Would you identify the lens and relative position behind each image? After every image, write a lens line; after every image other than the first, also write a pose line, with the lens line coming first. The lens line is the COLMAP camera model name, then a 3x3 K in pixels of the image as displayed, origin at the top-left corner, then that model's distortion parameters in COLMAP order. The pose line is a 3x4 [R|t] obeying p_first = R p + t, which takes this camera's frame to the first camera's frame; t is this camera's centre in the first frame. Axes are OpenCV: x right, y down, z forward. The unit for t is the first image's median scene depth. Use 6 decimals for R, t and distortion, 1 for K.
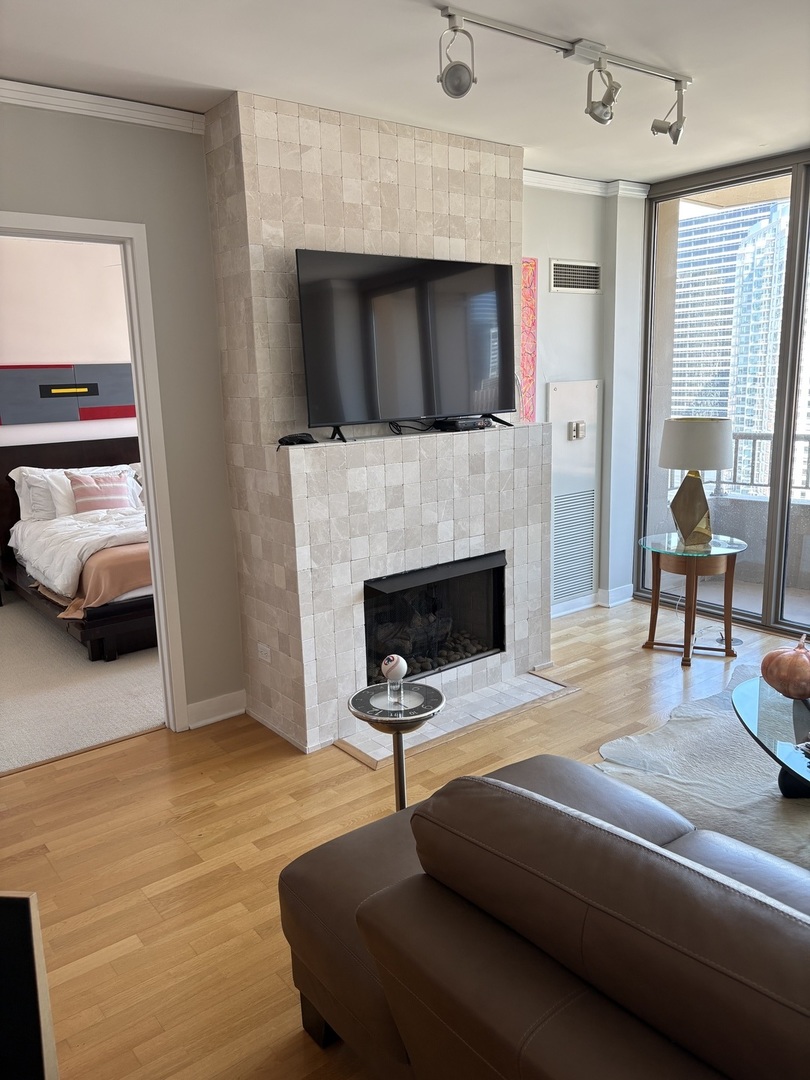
lens RADIAL K [[835.4, 0, 409.4], [0, 835.4, 544.8], [0, 0, 1]] dist [0.038575, -0.003912]
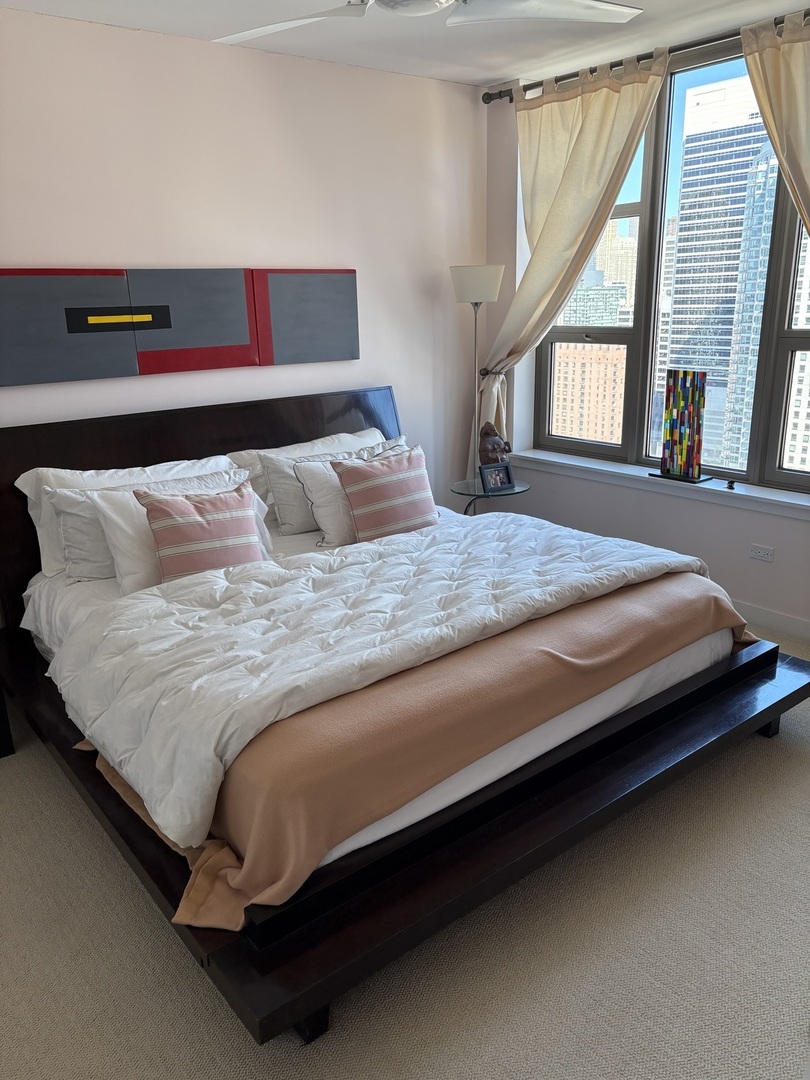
lens RADIAL K [[835.4, 0, 409.3], [0, 835.4, 547.1], [0, 0, 1]] dist [0.038575, -0.003912]
pose [[0.999950, -0.001635, 0.009883, -0.220351], [0.000802, 0.996494, 0.083664, -0.081368], [-0.009985, -0.083651, 0.996445, 0.442171]]
